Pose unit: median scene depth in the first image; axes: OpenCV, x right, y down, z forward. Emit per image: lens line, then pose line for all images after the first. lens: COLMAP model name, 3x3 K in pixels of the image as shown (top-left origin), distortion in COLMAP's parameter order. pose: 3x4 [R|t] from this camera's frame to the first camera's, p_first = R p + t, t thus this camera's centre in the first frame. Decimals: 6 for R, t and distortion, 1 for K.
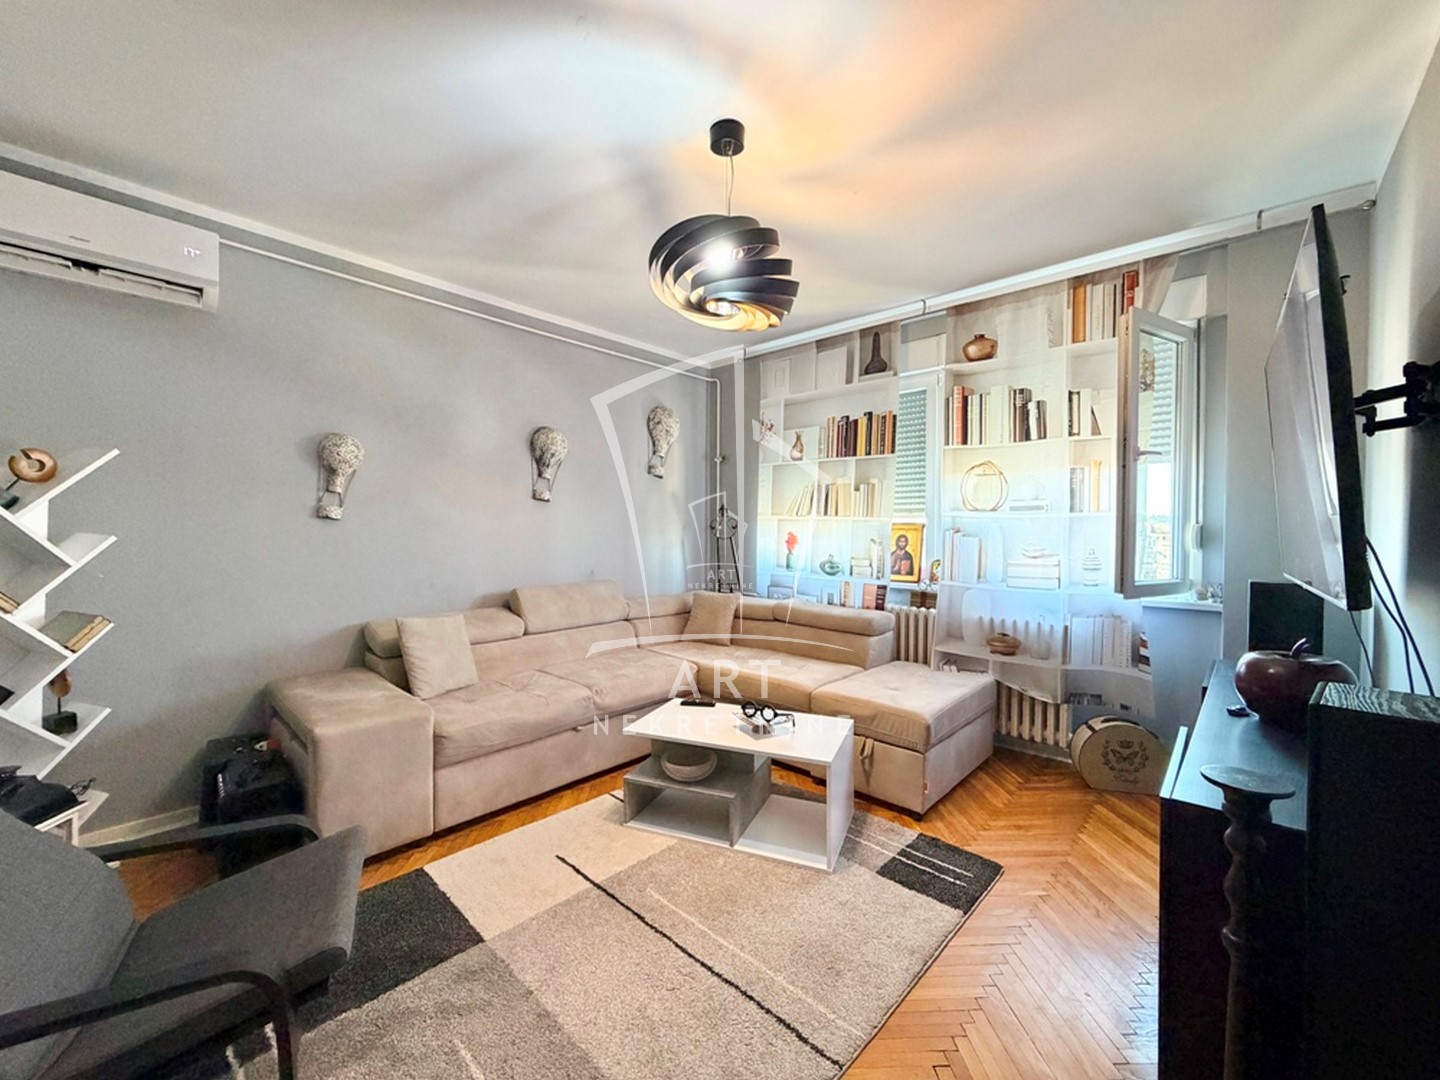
lens RADIAL K [[575.9, 0, 715.1], [0, 575.9, 541.4], [0, 0, 1]] dist [-0.000850, -0.000132]
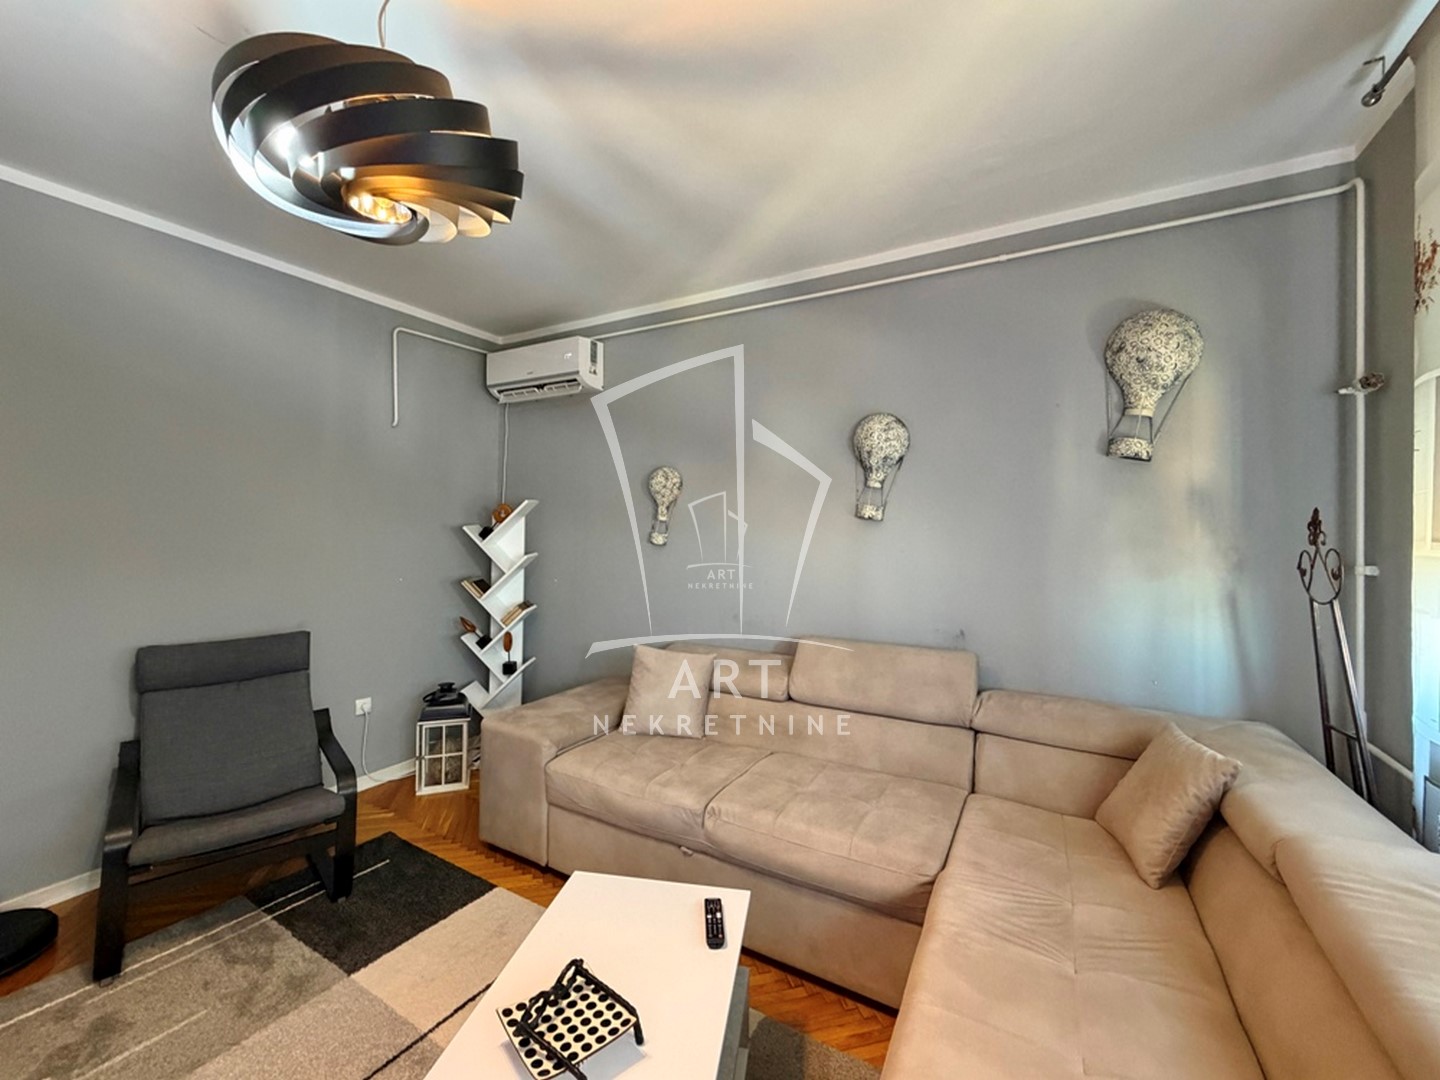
lens RADIAL K [[587.9, 0, 721.2], [0, 587.9, 524.0], [0, 0, 1]] dist [-0.001311, -0.000170]
pose [[0.219776, -0.010018, -0.975499, 0.433884], [-0.029458, 0.999423, -0.016900, -0.056438], [0.975105, 0.032451, 0.219355, 0.794026]]
